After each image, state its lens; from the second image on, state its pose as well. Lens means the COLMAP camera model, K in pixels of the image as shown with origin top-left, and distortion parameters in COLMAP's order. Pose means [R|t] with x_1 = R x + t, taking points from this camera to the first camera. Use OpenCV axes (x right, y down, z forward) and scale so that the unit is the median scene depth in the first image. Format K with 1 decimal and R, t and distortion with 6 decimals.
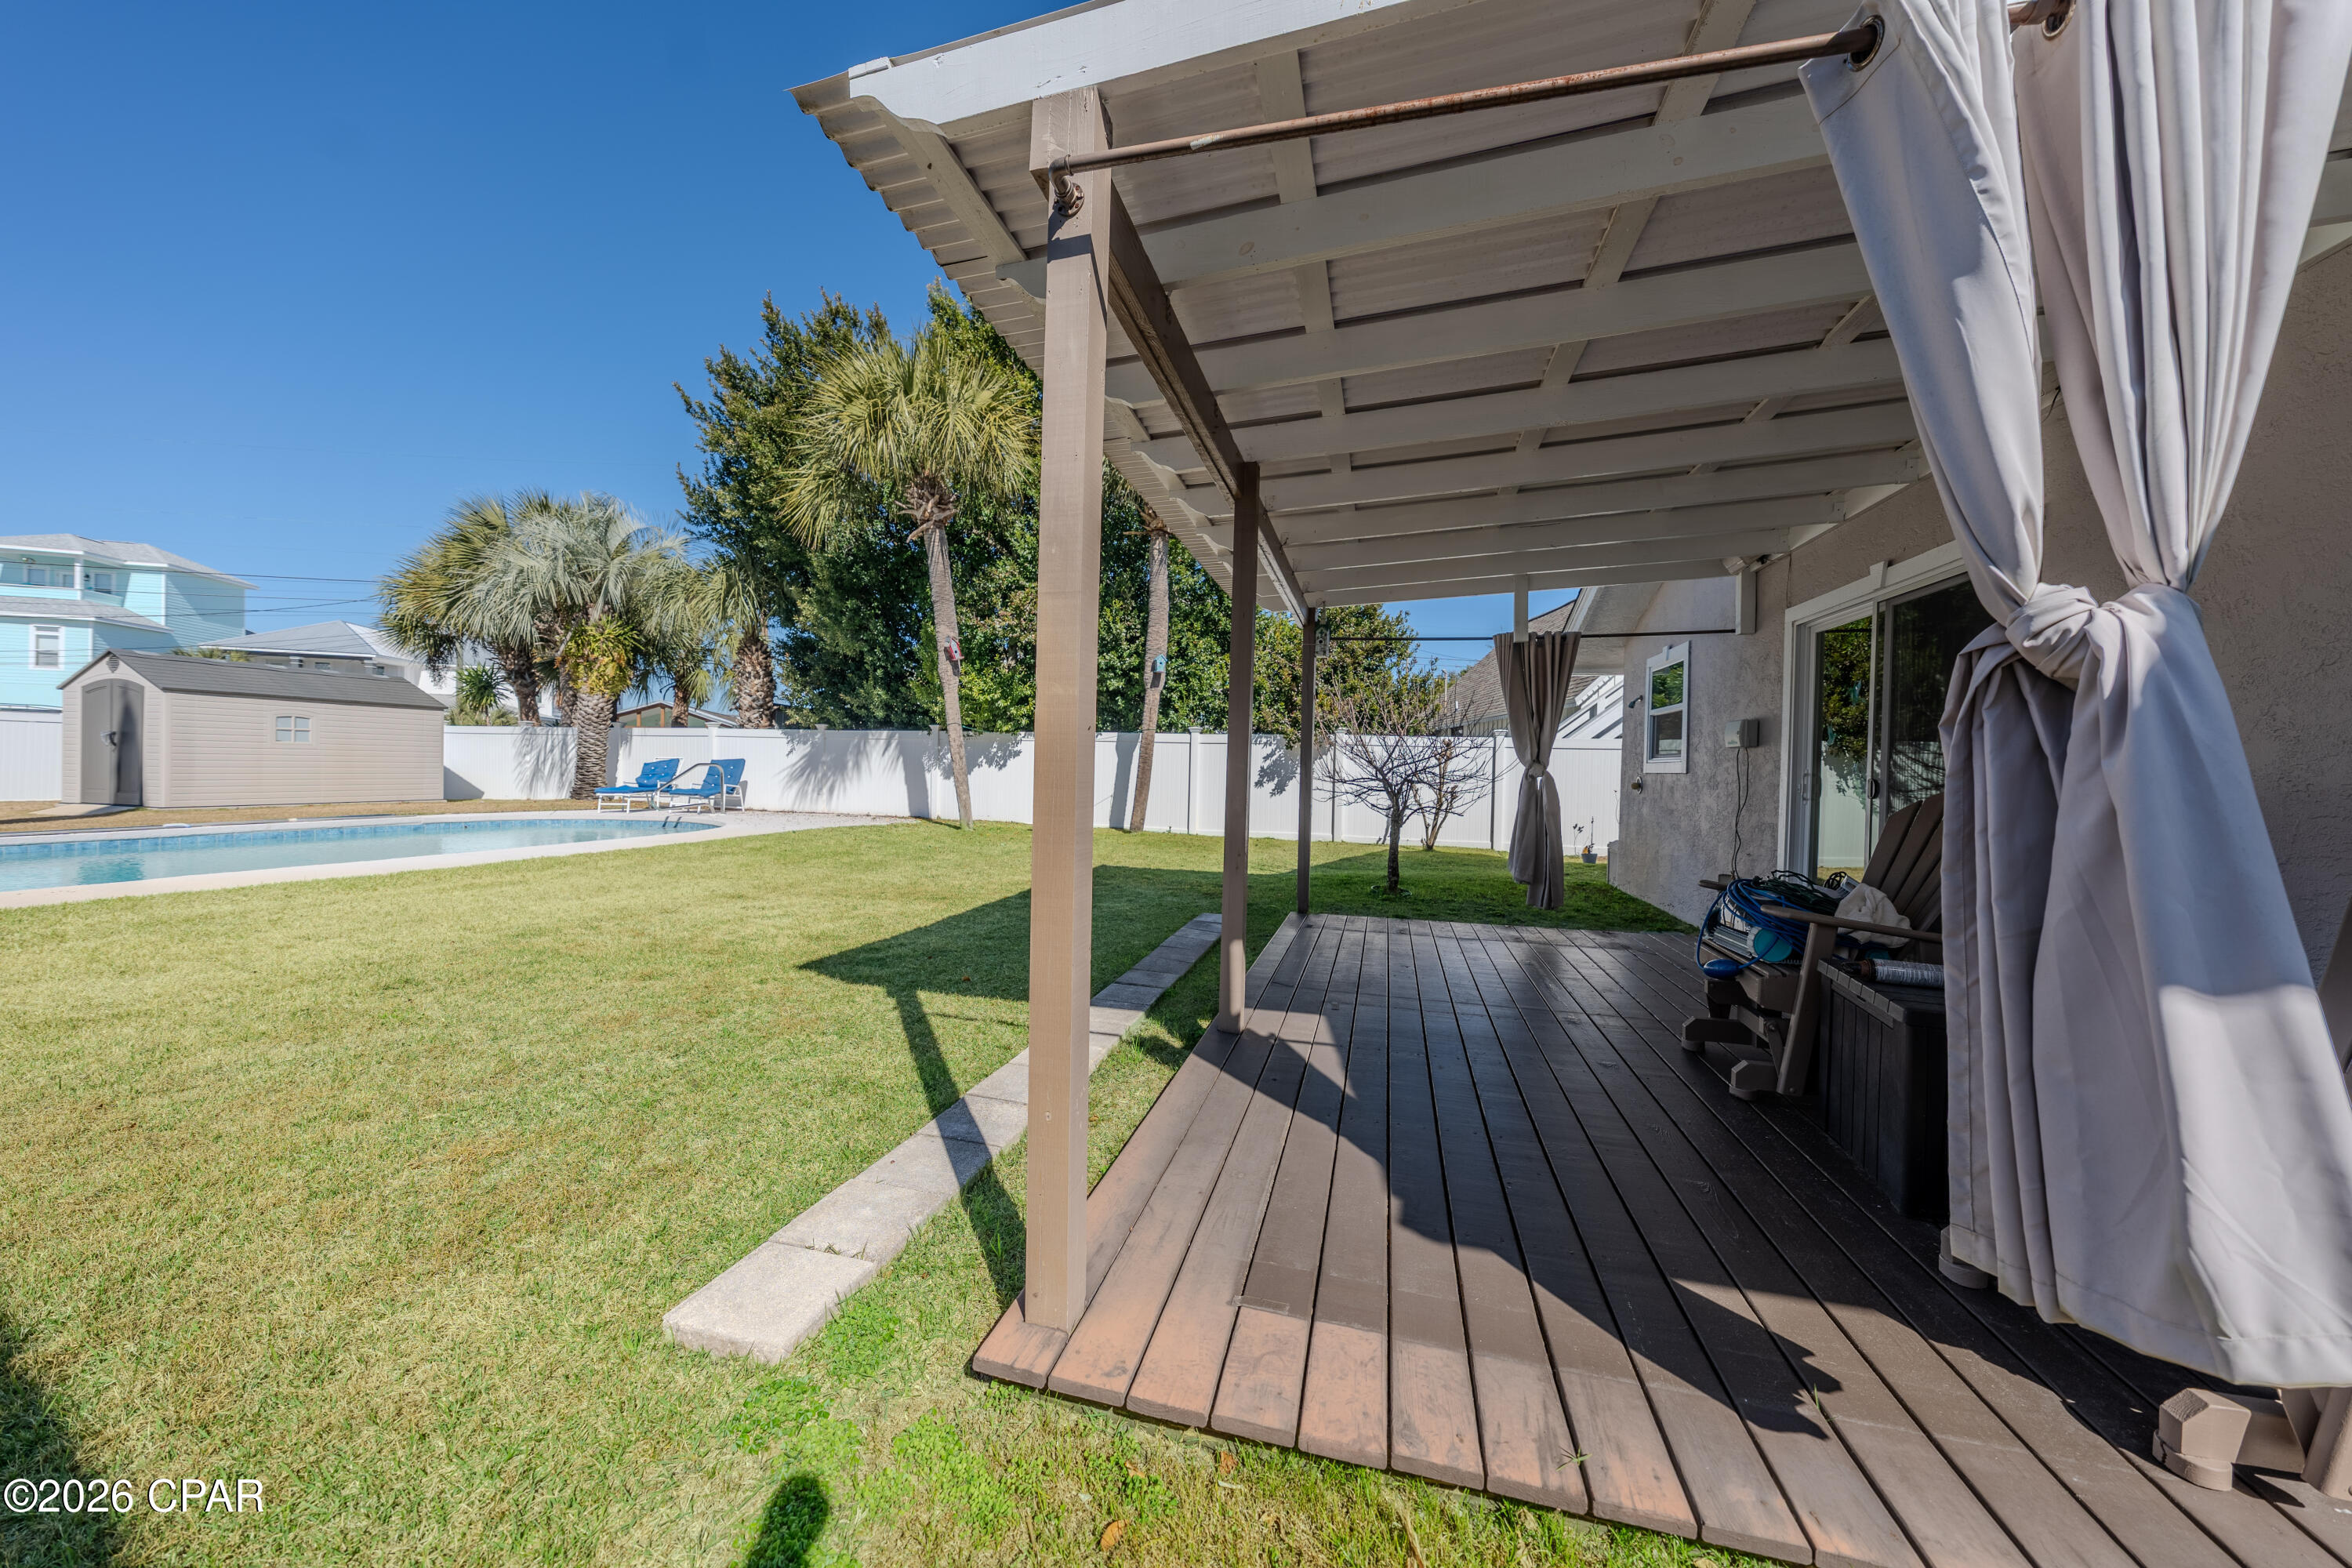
lens RADIAL K [[793.4, 0, 1176.0], [0, 793.4, 784.0], [0, 0, 1]] dist [-0.000312, -0.000059]
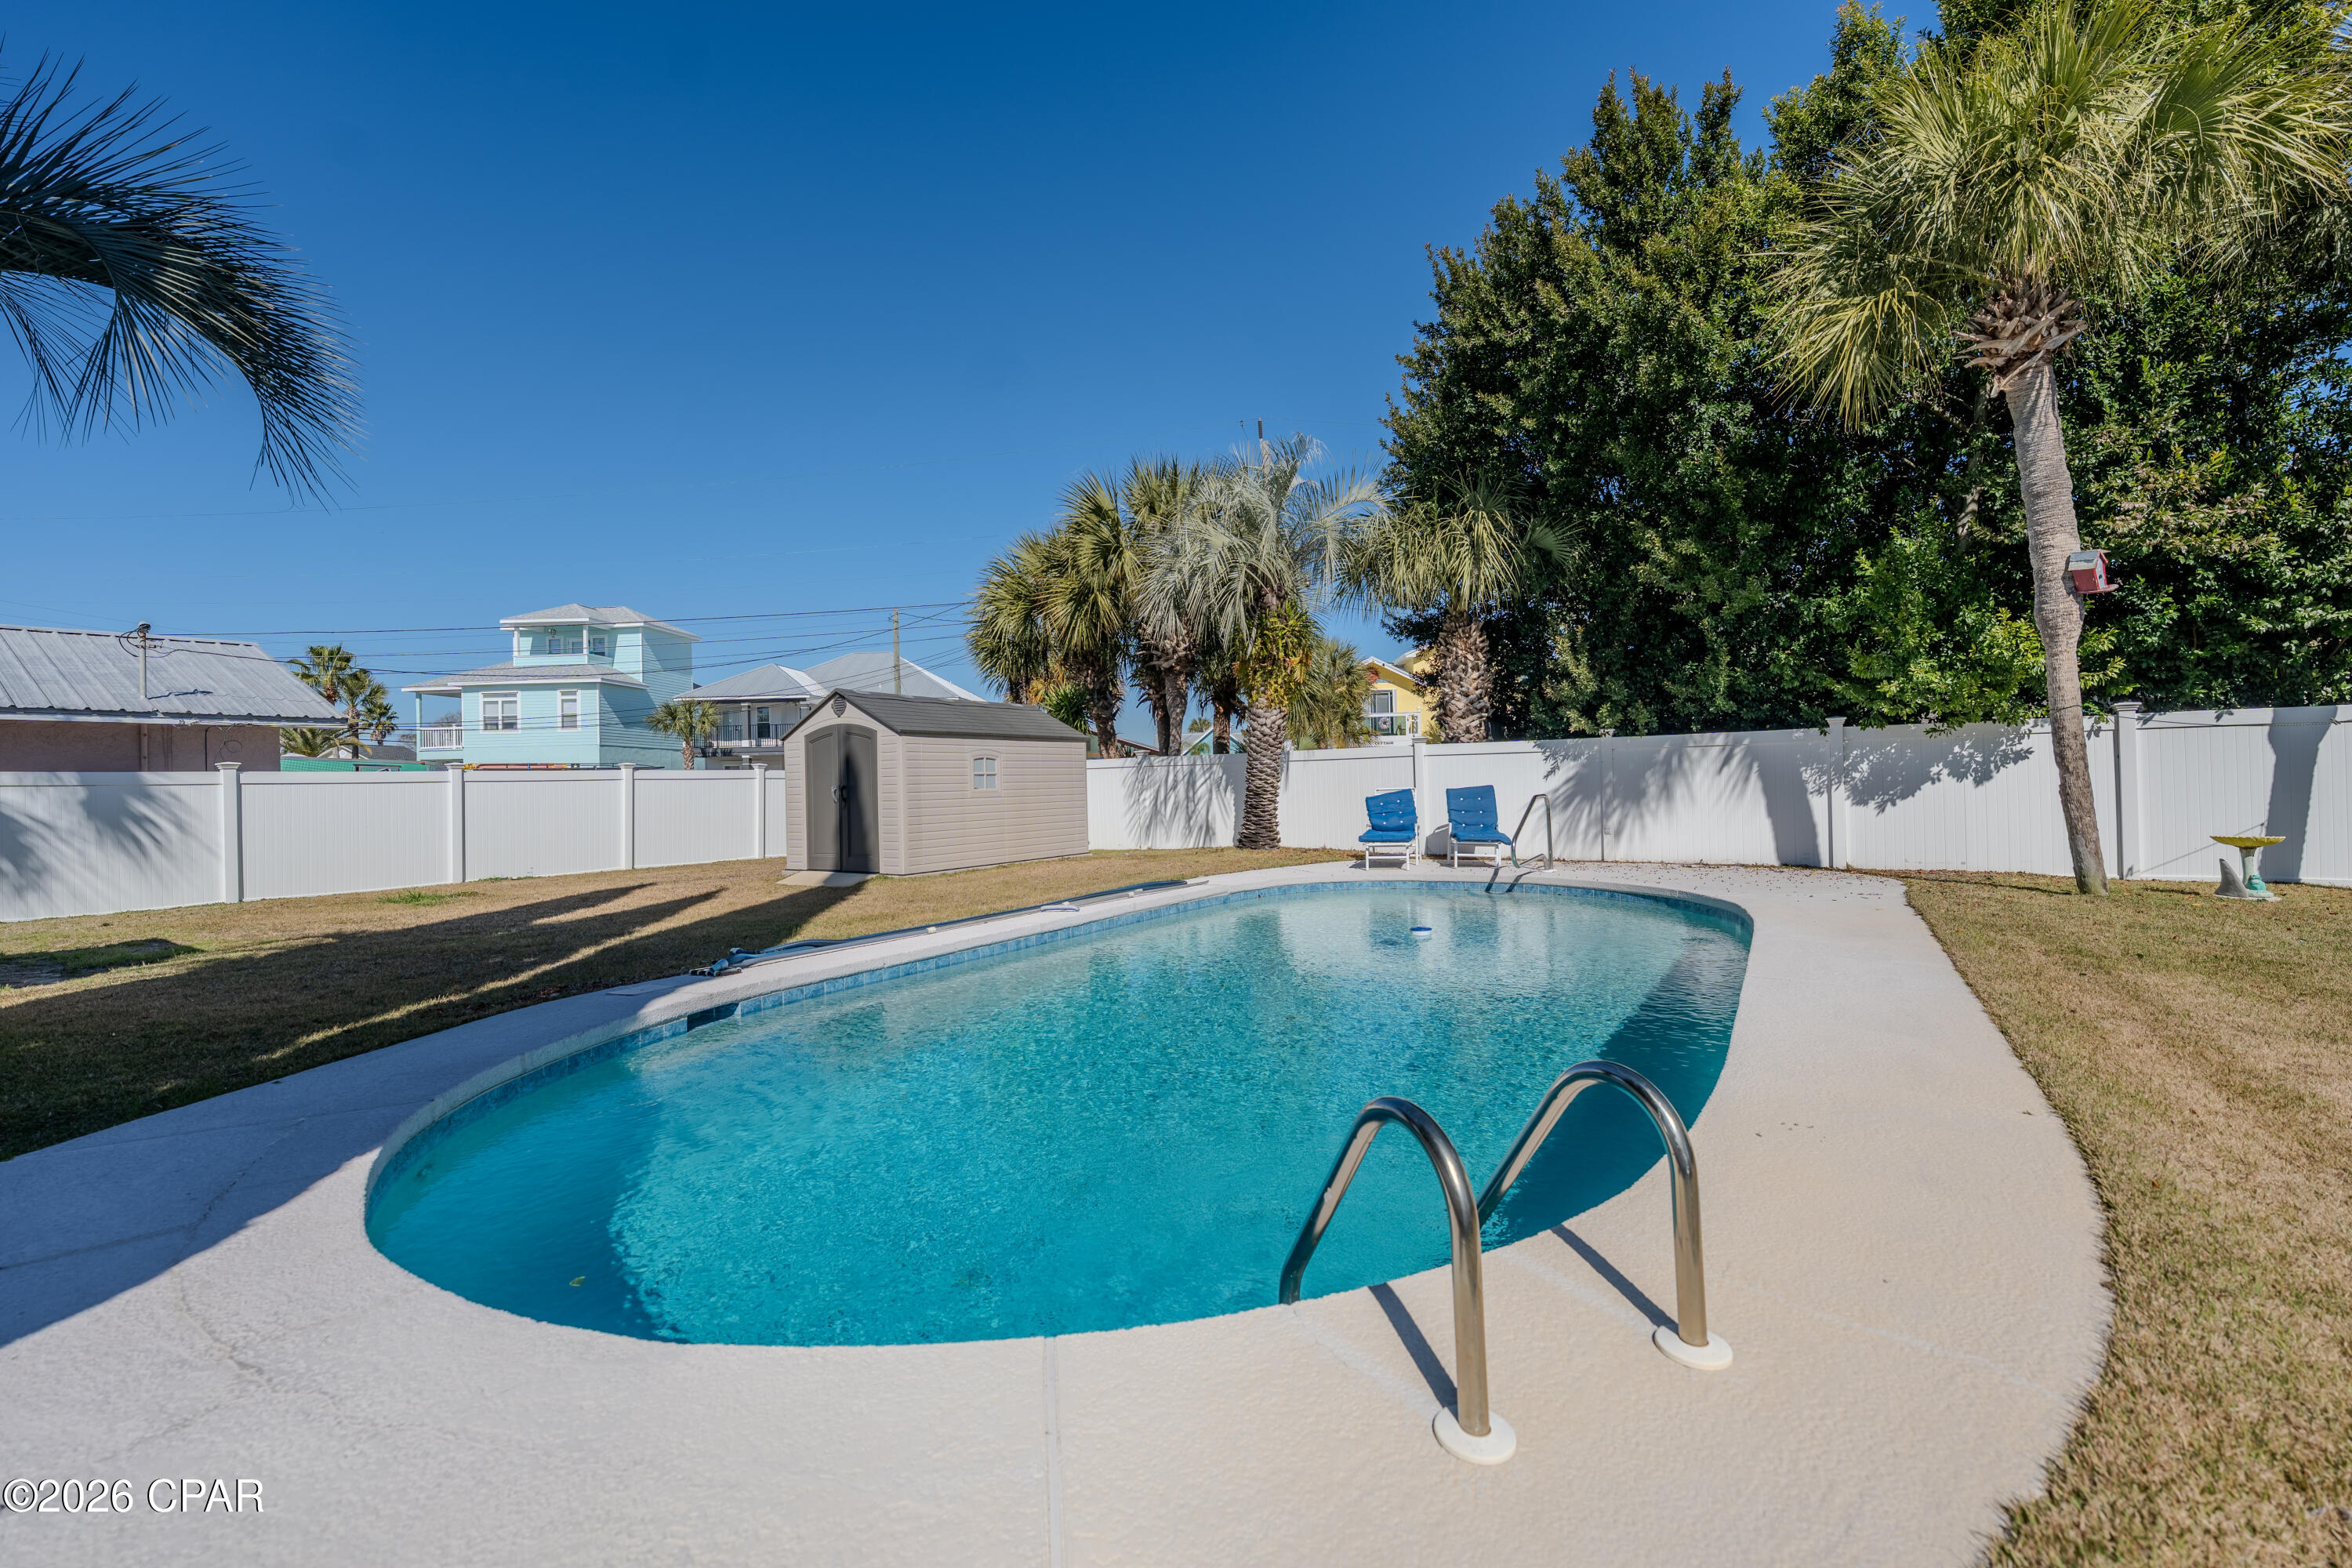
lens RADIAL K [[994.5, 0, 1176.0], [0, 994.5, 784.0], [0, 0, 1]] dist [-0.000001, 0.000029]
pose [[0.935086, -0.043793, -0.351706, -0.494289], [0.036789, 0.998970, -0.026576, -0.020885], [0.352507, 0.011912, 0.935733, 0.099358]]
